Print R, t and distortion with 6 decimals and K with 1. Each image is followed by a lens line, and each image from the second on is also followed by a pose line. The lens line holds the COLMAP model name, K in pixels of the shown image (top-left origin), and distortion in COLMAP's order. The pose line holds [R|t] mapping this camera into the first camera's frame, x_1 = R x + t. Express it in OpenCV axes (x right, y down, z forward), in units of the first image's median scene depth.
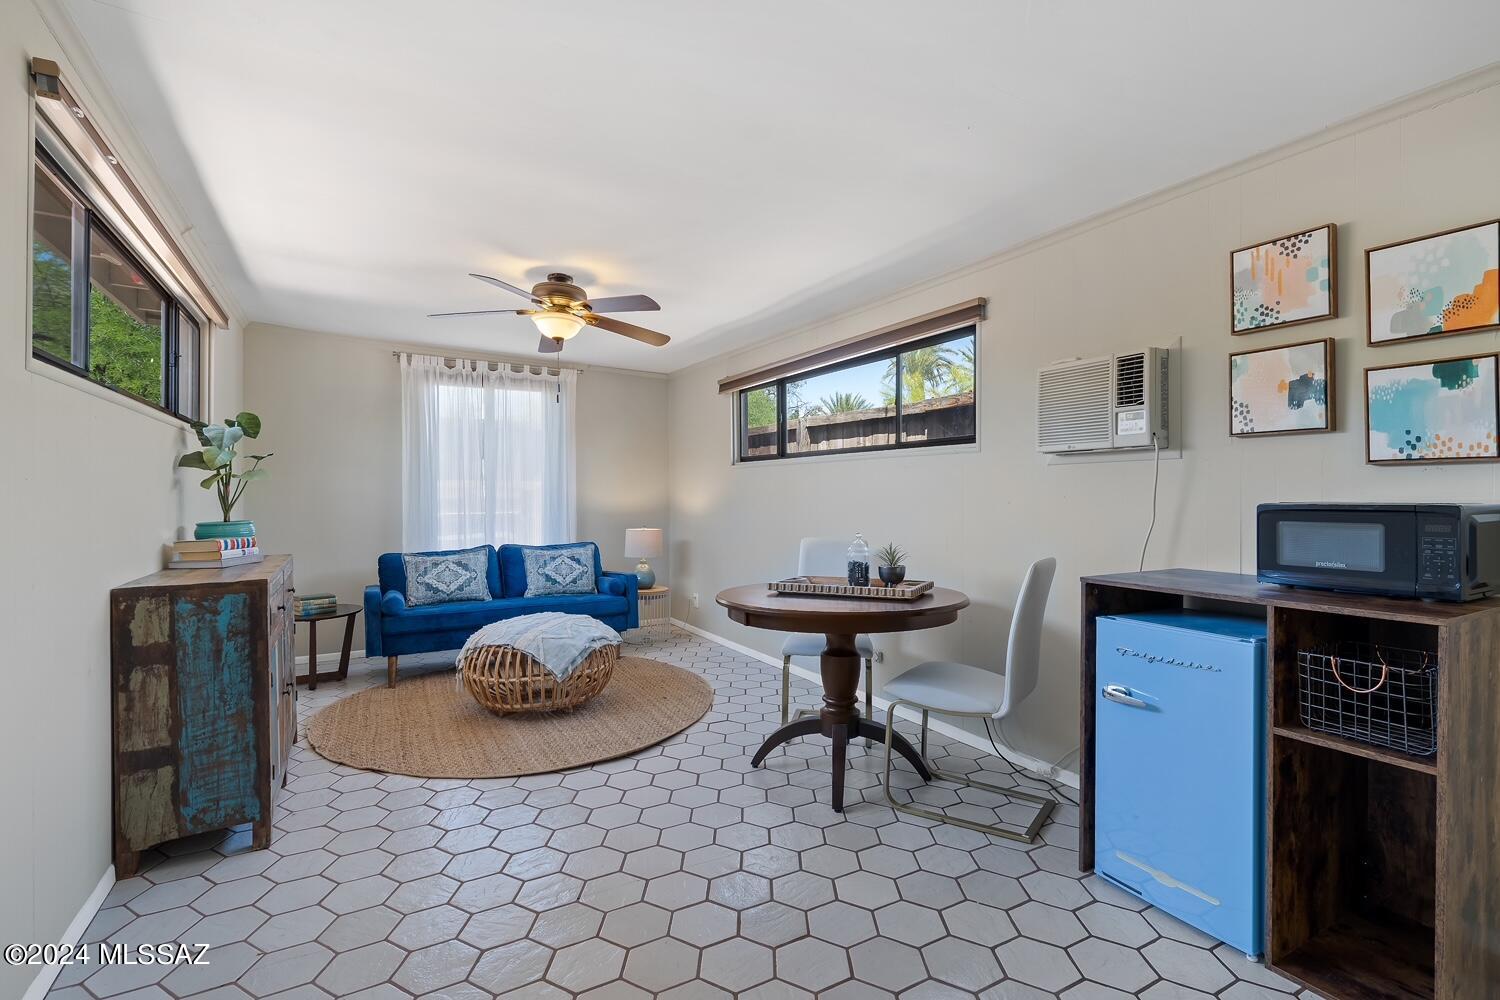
lens RADIAL K [[695.8, 0, 747.6], [0, 695.8, 496.0], [0, 0, 1]] dist [-0.001709, 0.001076]
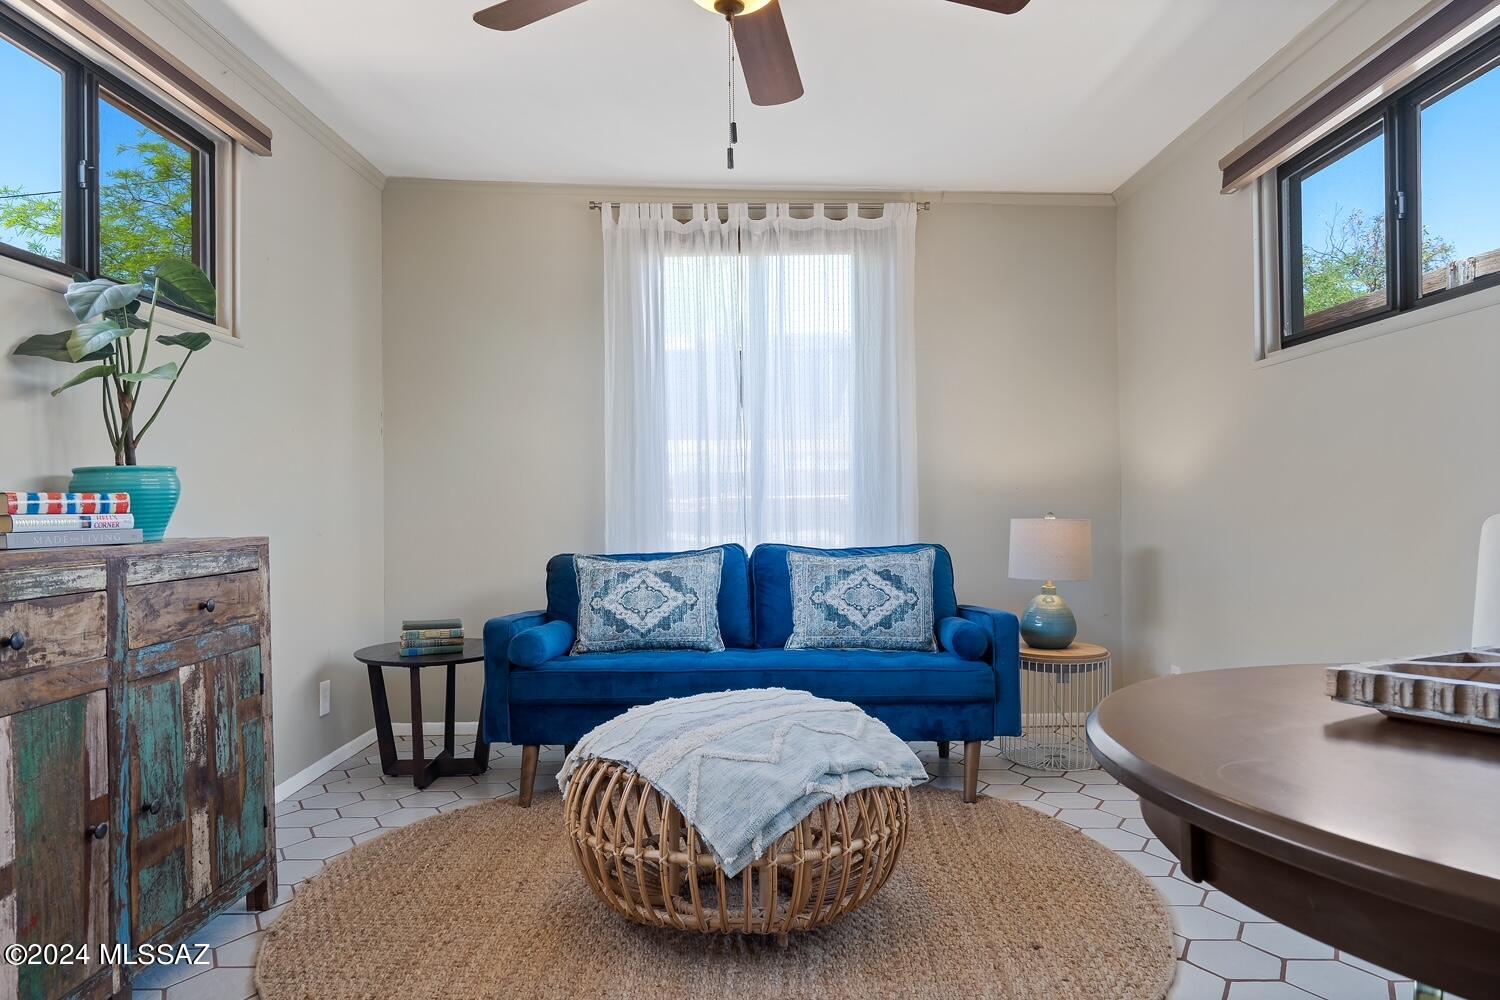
lens RADIAL K [[1006.4, 0, 757.9], [0, 1006.4, 498.9], [0, 0, 1]] dist [0.012986, 0.000587]
pose [[0.867467, -0.006604, -0.497451, 0.018773], [0.005086, 0.999977, -0.004407, 0.041096], [0.497469, 0.001293, 0.867481, 0.365137]]
